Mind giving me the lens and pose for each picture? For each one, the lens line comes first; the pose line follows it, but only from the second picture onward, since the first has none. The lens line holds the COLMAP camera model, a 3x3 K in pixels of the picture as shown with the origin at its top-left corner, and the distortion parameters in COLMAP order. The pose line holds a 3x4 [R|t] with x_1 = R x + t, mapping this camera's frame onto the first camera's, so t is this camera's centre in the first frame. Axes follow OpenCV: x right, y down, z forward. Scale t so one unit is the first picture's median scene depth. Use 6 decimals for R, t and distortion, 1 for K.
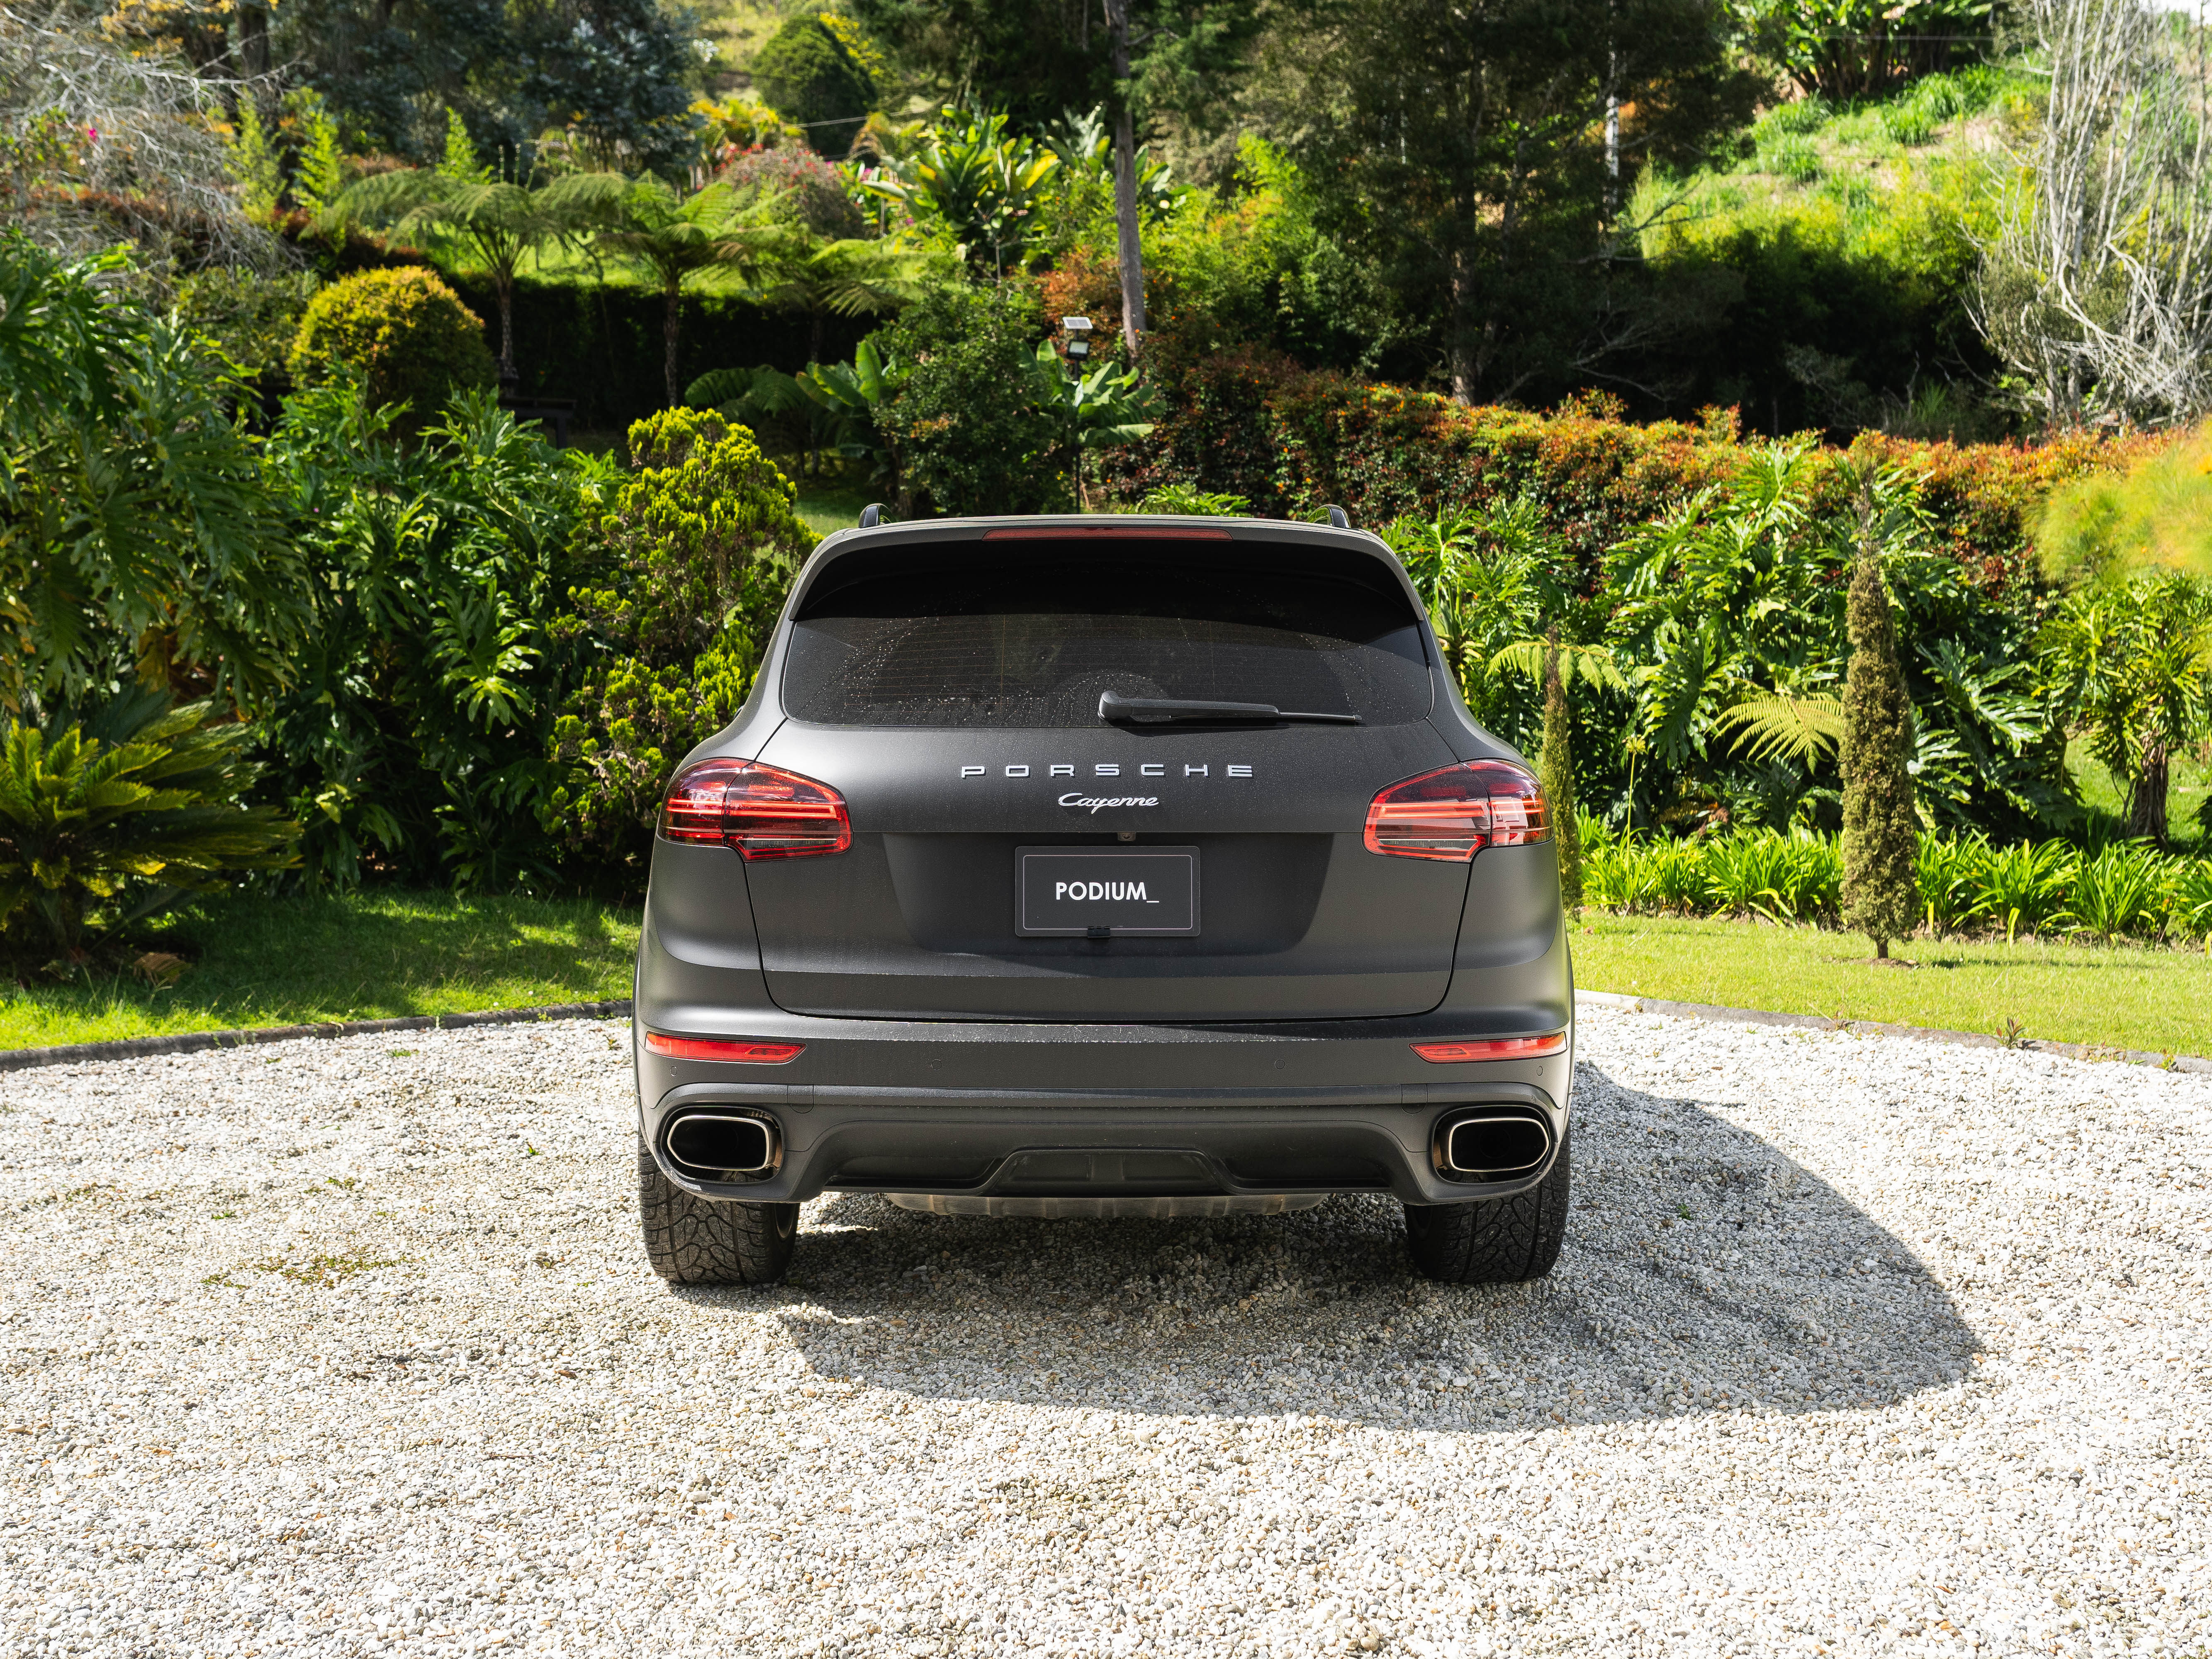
lens RADIAL K [[2395.3, 0, 1097.9], [0, 2395.3, 831.6], [0, 0, 1]] dist [0.004804, 0.000000]
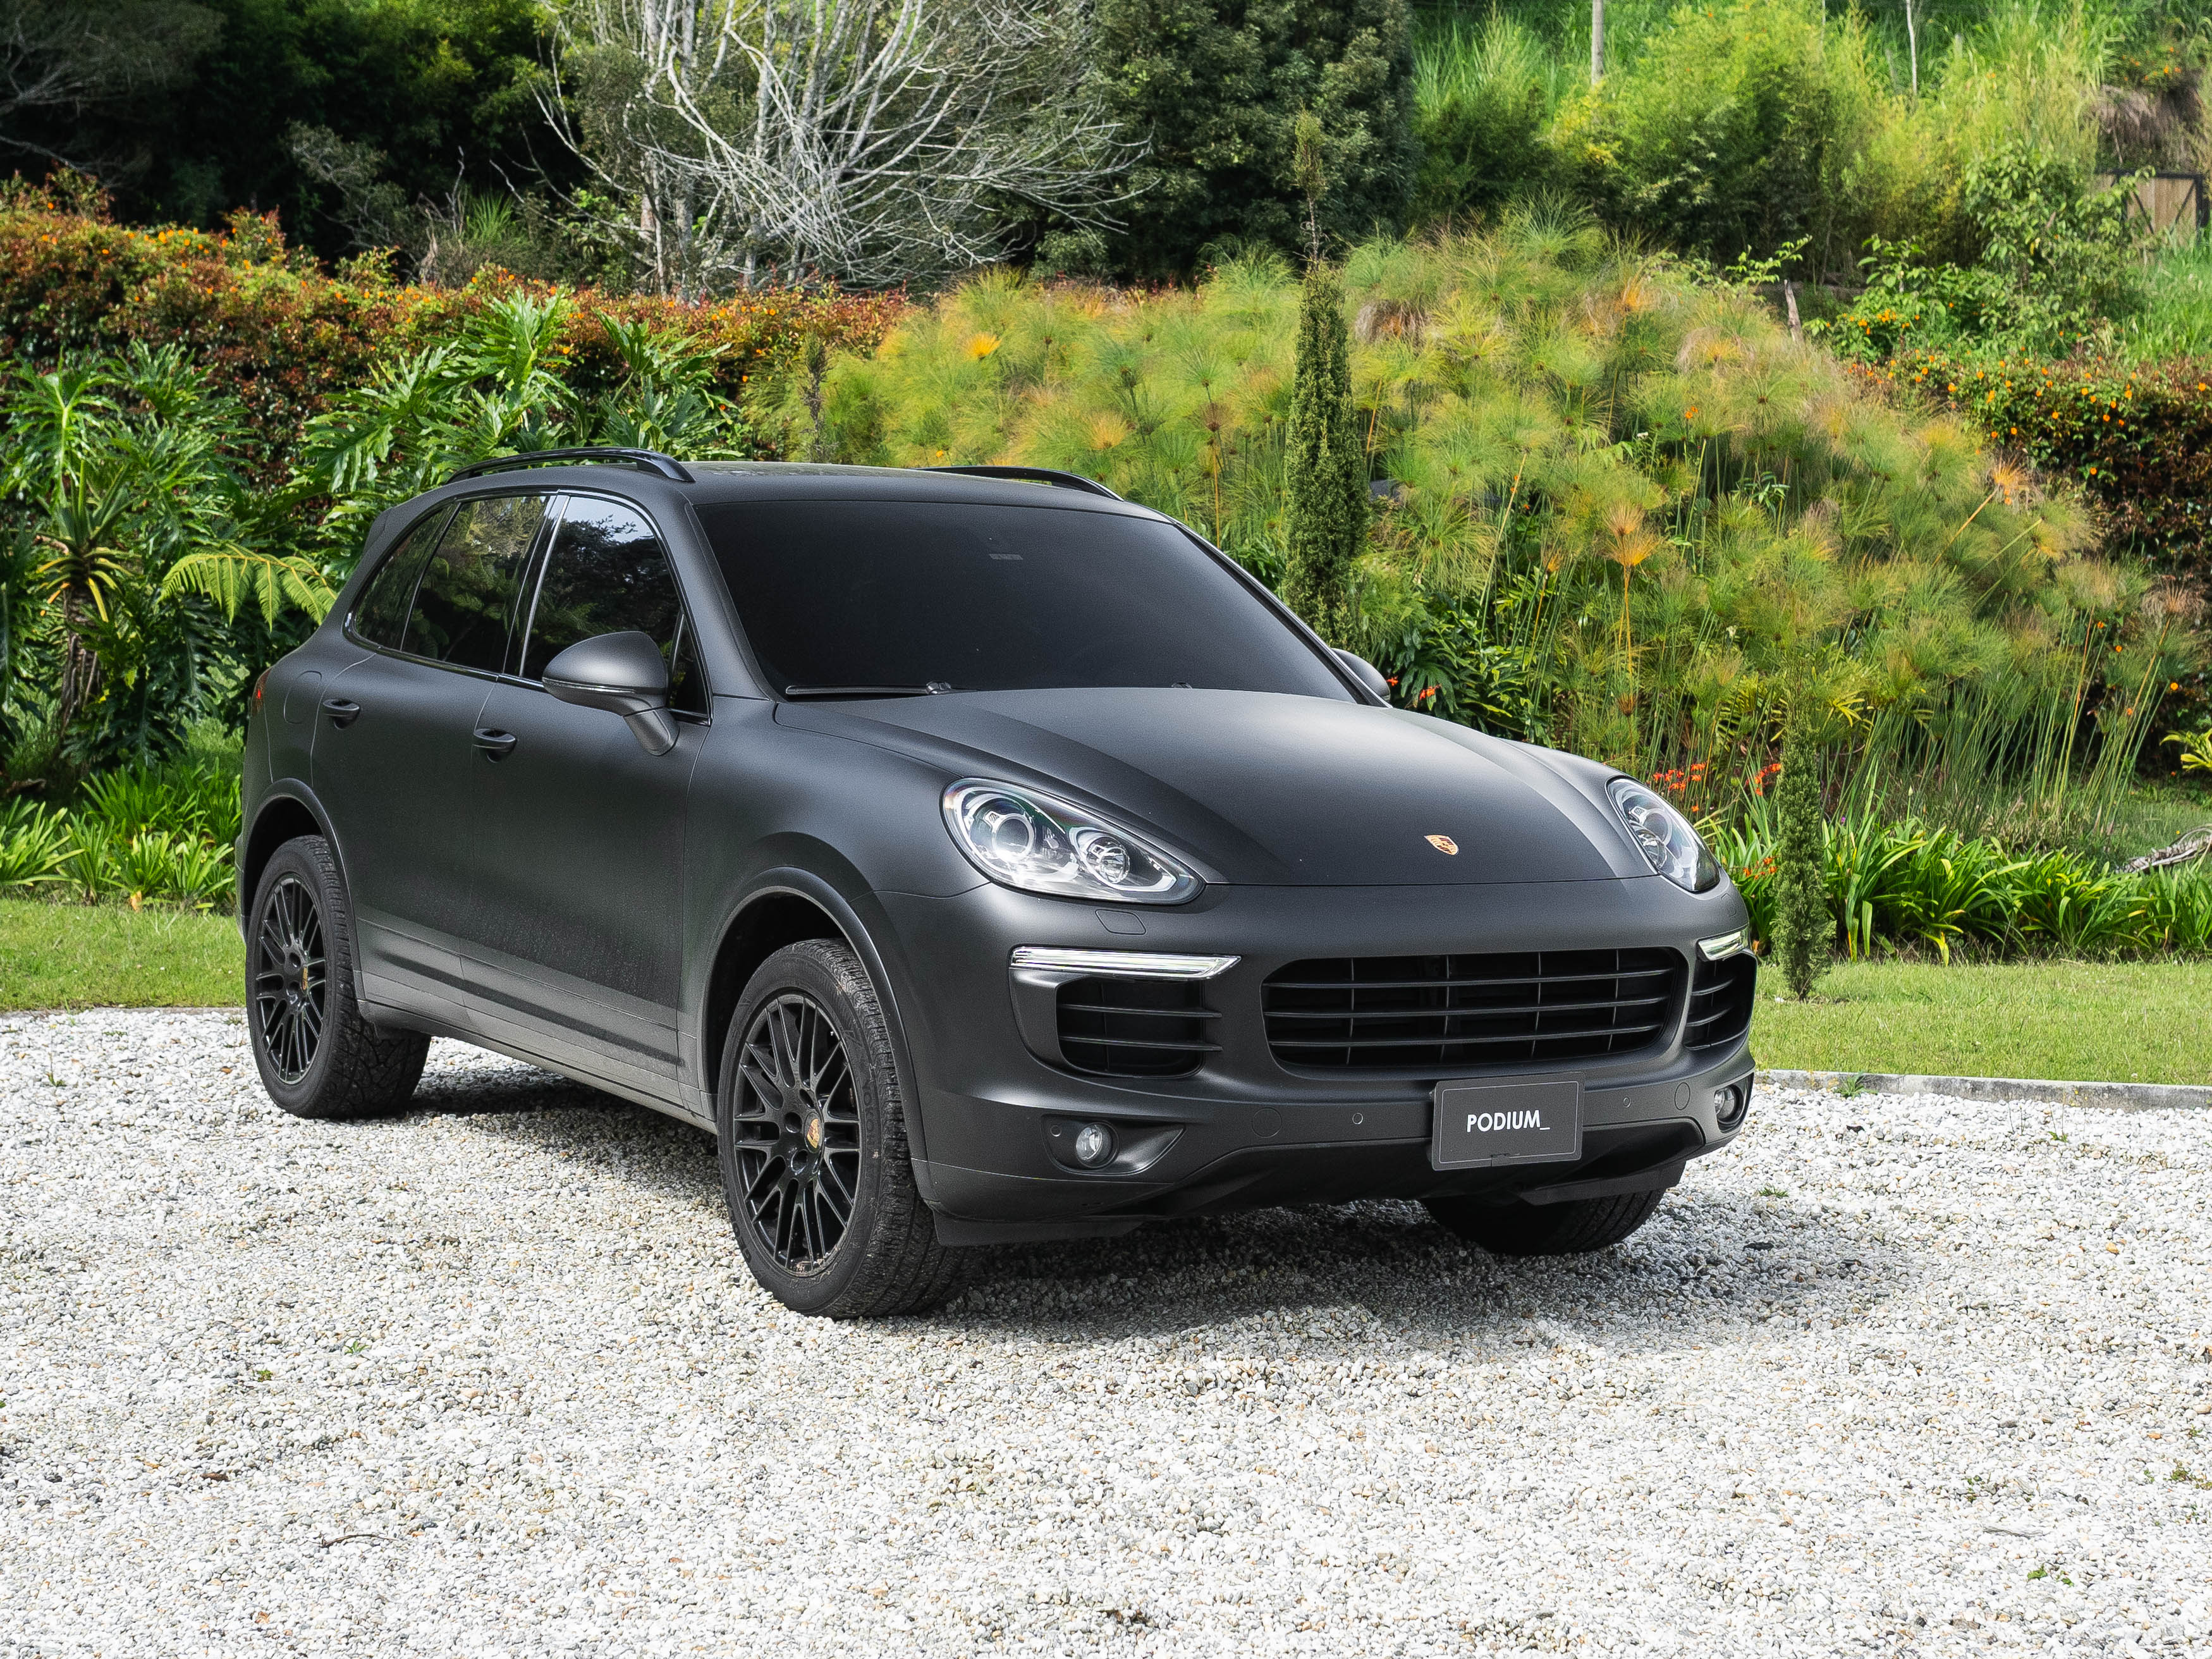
lens RADIAL K [[3674.9, 0, 1121.5], [0, 3674.9, 820.4], [0, 0, 1]] dist [0.007506, 0.000000]
pose [[0.842323, -0.014997, 0.538764, -0.108771], [0.016131, 0.999866, 0.002613, 0.001156], [-0.538732, 0.006490, 0.842452, -0.036259]]
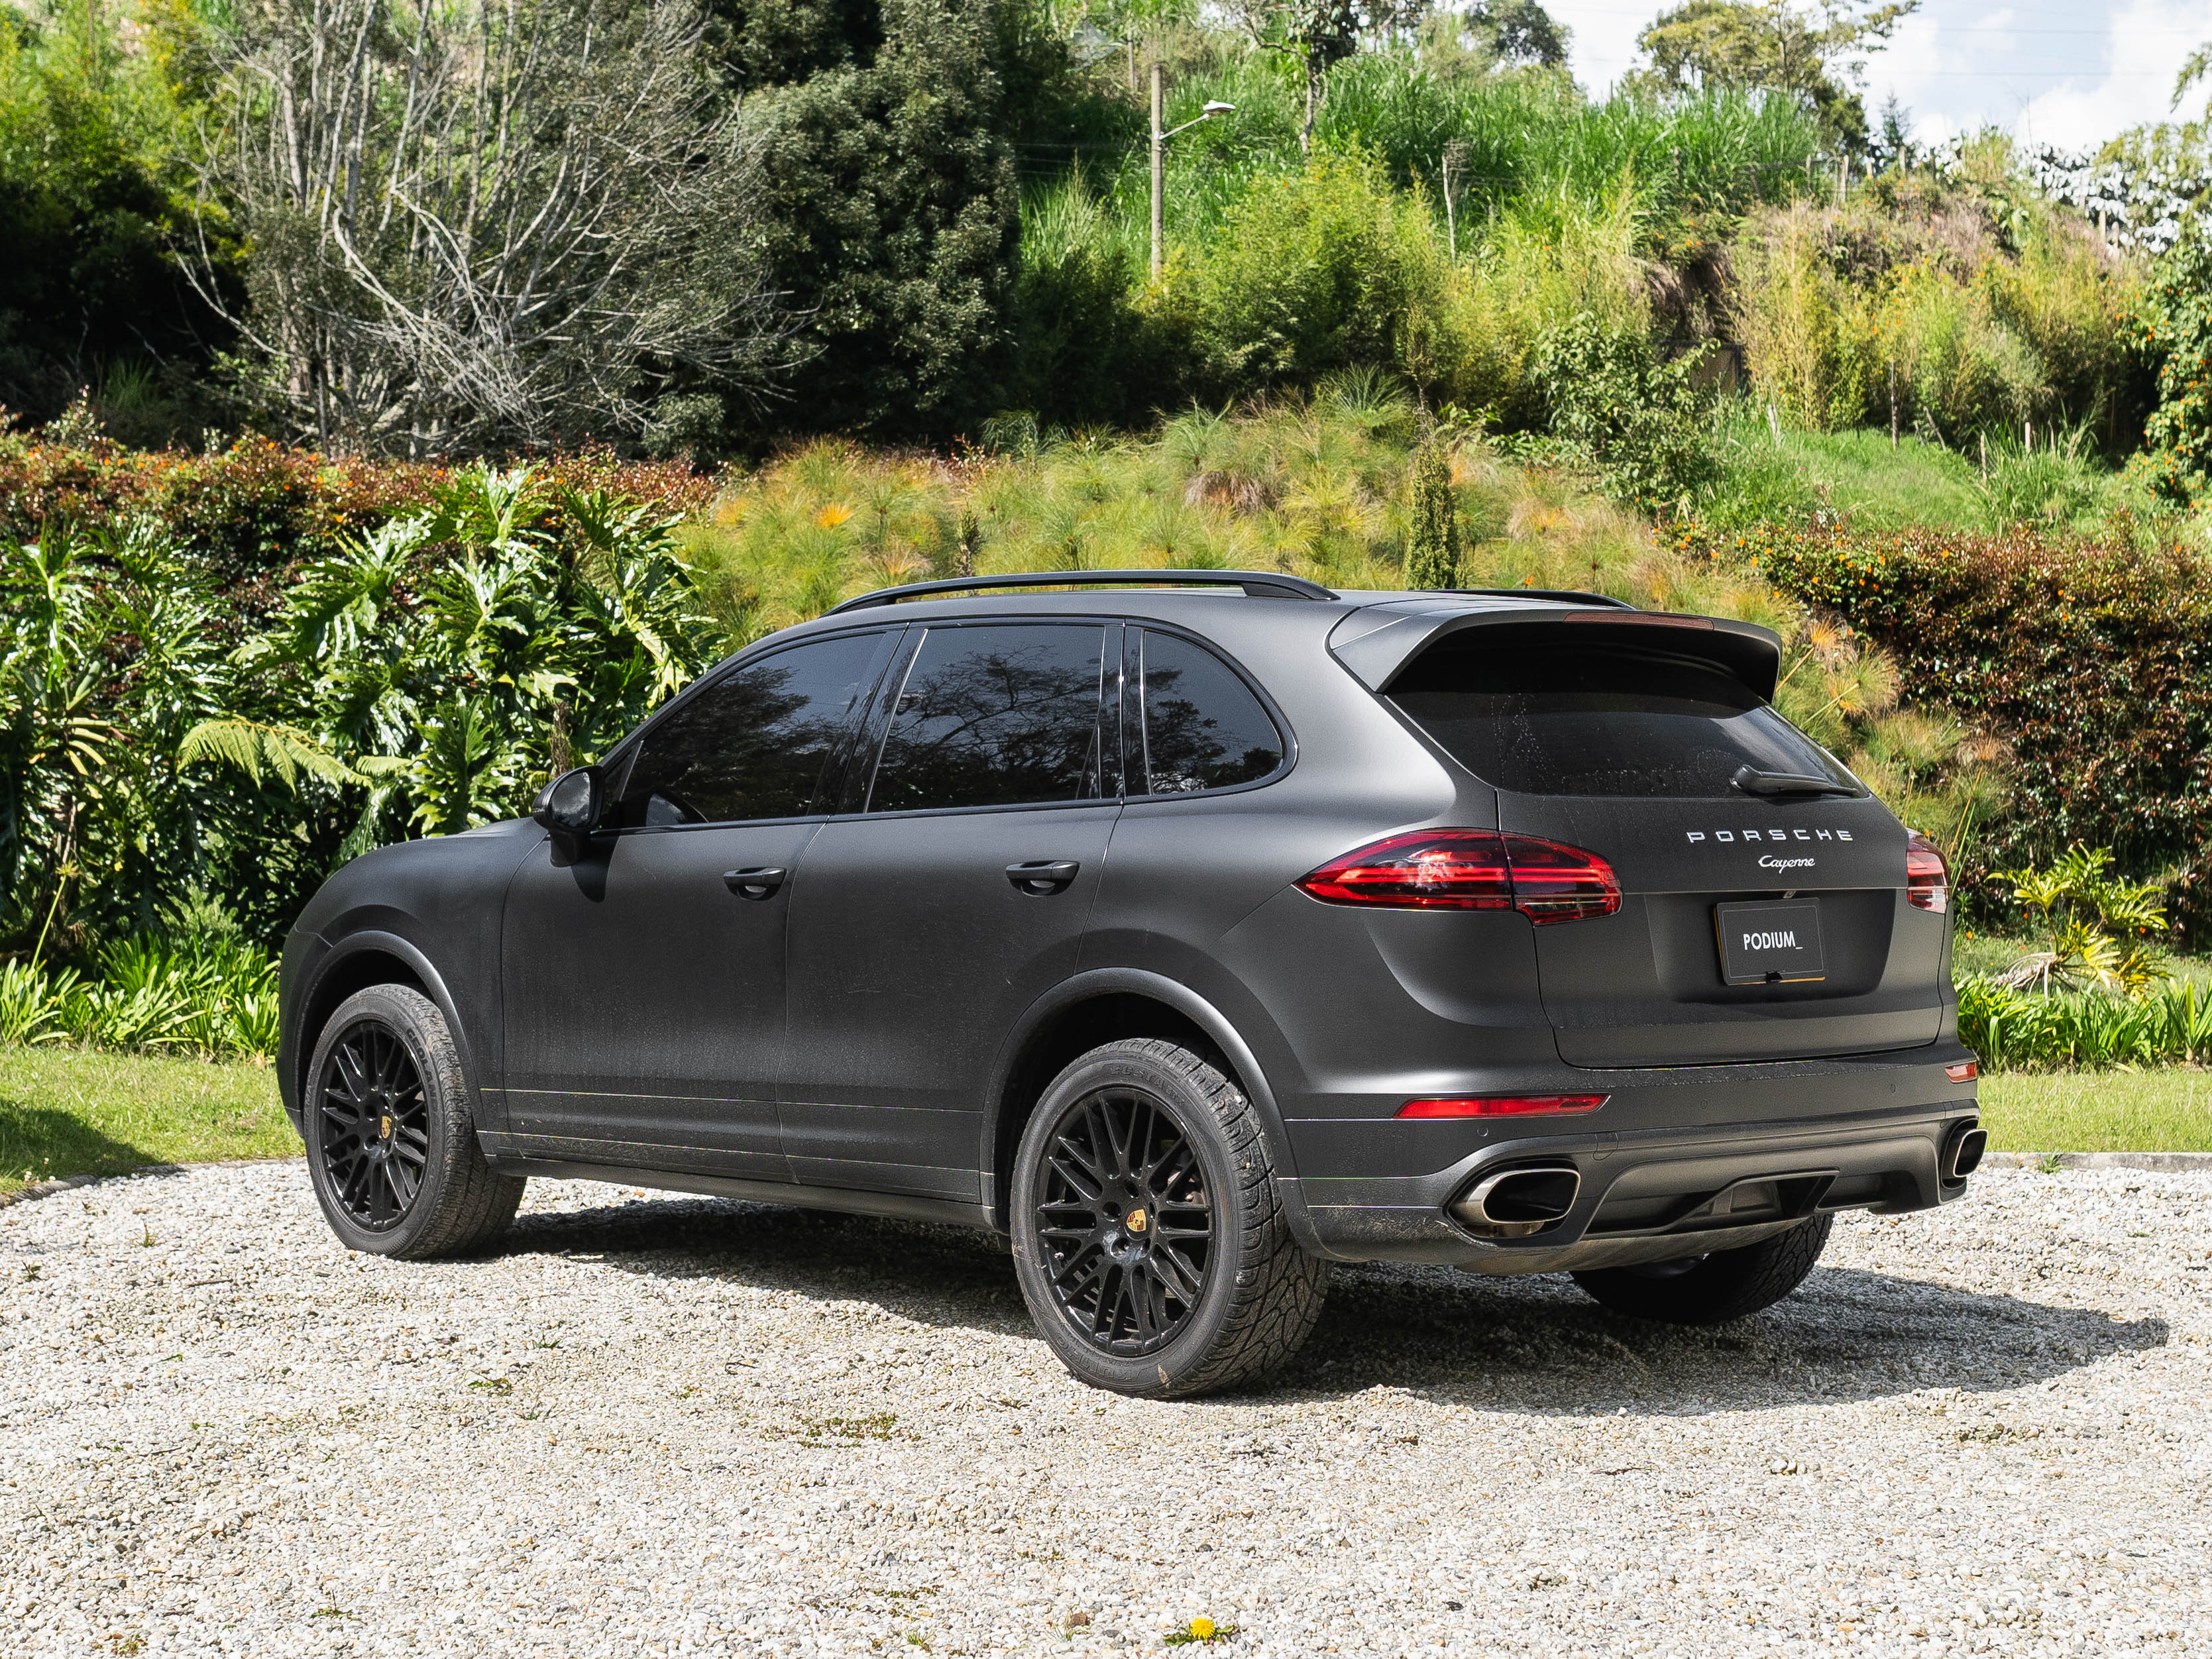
lens RADIAL K [[3884.9, 0, 1182.8], [0, 3884.9, 819.7], [0, 0, 1]] dist [0.013257, 0.000000]
pose [[0.728367, -0.000503, 0.685187, -0.243458], [0.038727, 0.998431, -0.040435, 0.005045], [-0.684092, 0.055987, 0.727244, -0.023091]]
